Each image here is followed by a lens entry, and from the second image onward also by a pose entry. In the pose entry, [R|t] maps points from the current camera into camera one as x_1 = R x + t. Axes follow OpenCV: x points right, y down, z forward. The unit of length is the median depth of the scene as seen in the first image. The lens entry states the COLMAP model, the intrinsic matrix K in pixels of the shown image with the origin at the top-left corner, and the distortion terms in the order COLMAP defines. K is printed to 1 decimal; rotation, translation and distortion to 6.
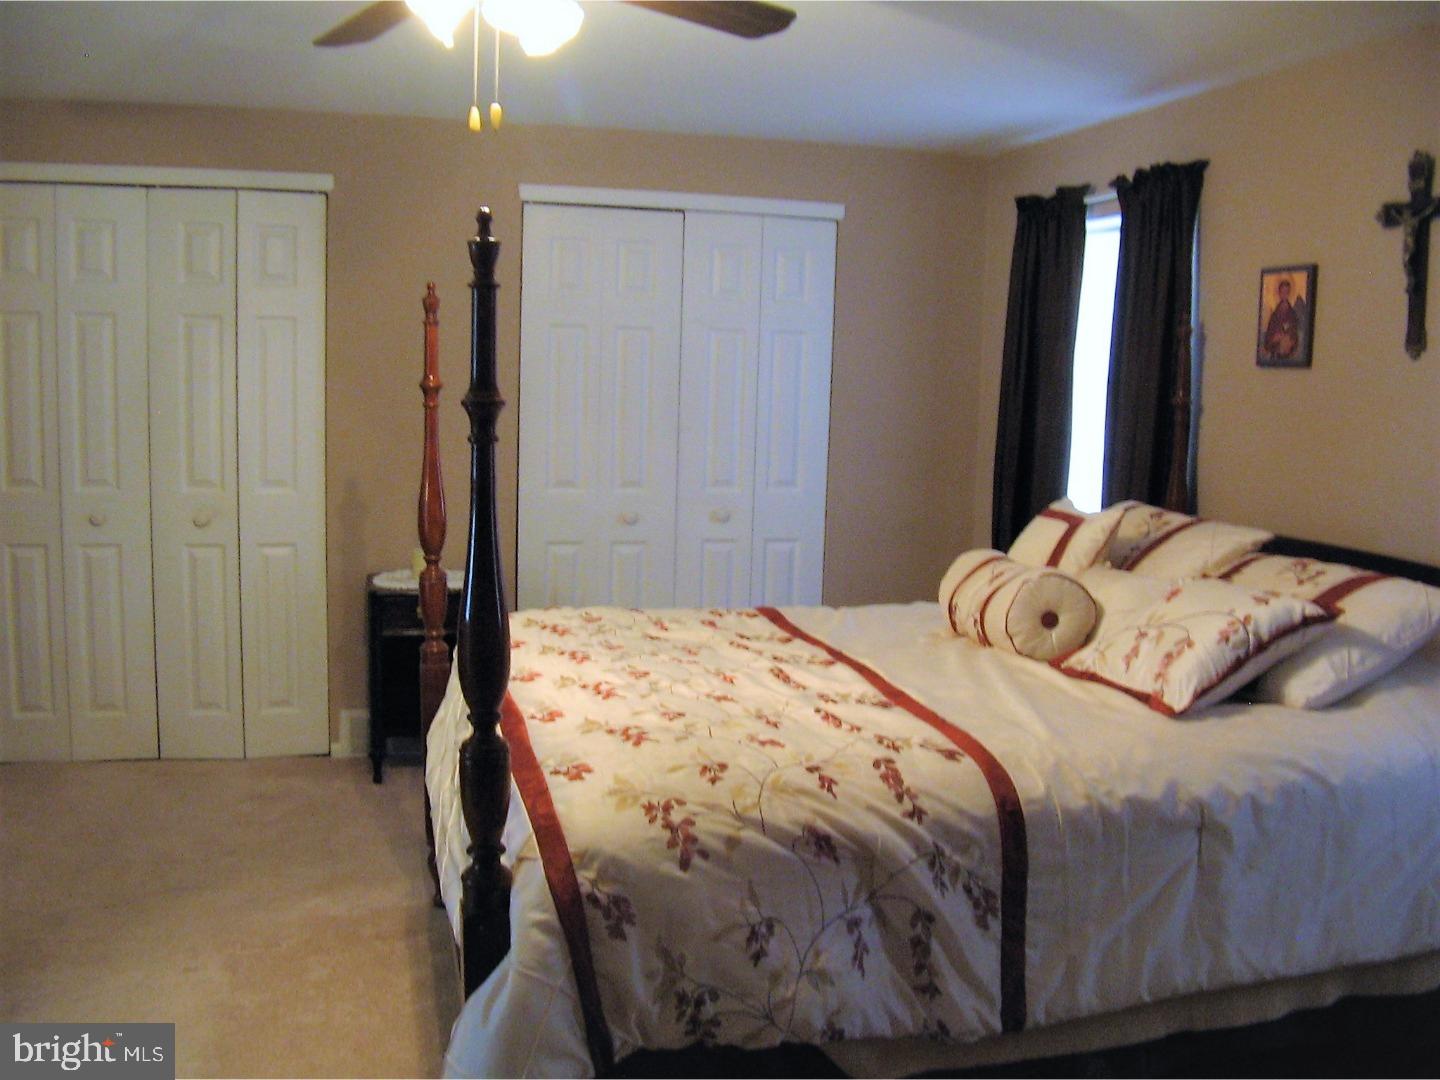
lens RADIAL K [[1290.2, 0, 720.8], [0, 1290.2, 569.8], [0, 0, 1]] dist [-0.150436, 0.109093]
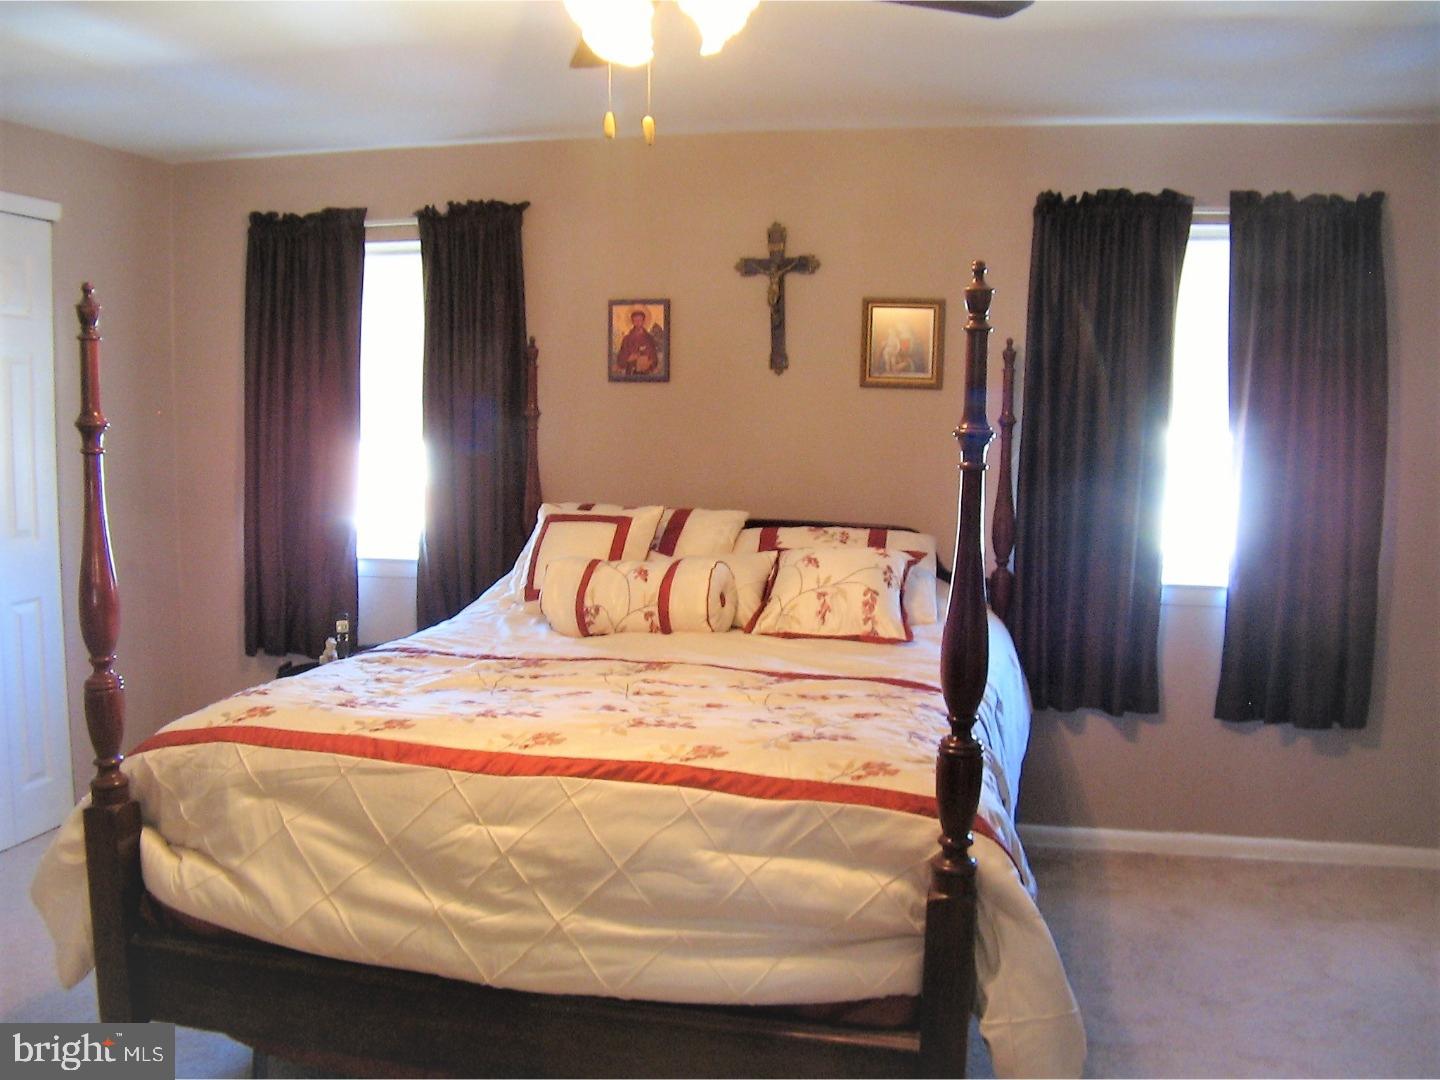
lens RADIAL K [[1290.2, 0, 720.8], [0, 1290.2, 569.8], [0, 0, 1]] dist [-0.150436, 0.109093]
pose [[0.572732, -0.119272, 0.811019, -0.553767], [0.122318, 0.990717, 0.059320, -0.045211], [-0.810565, 0.065228, 0.582004, 0.221072]]
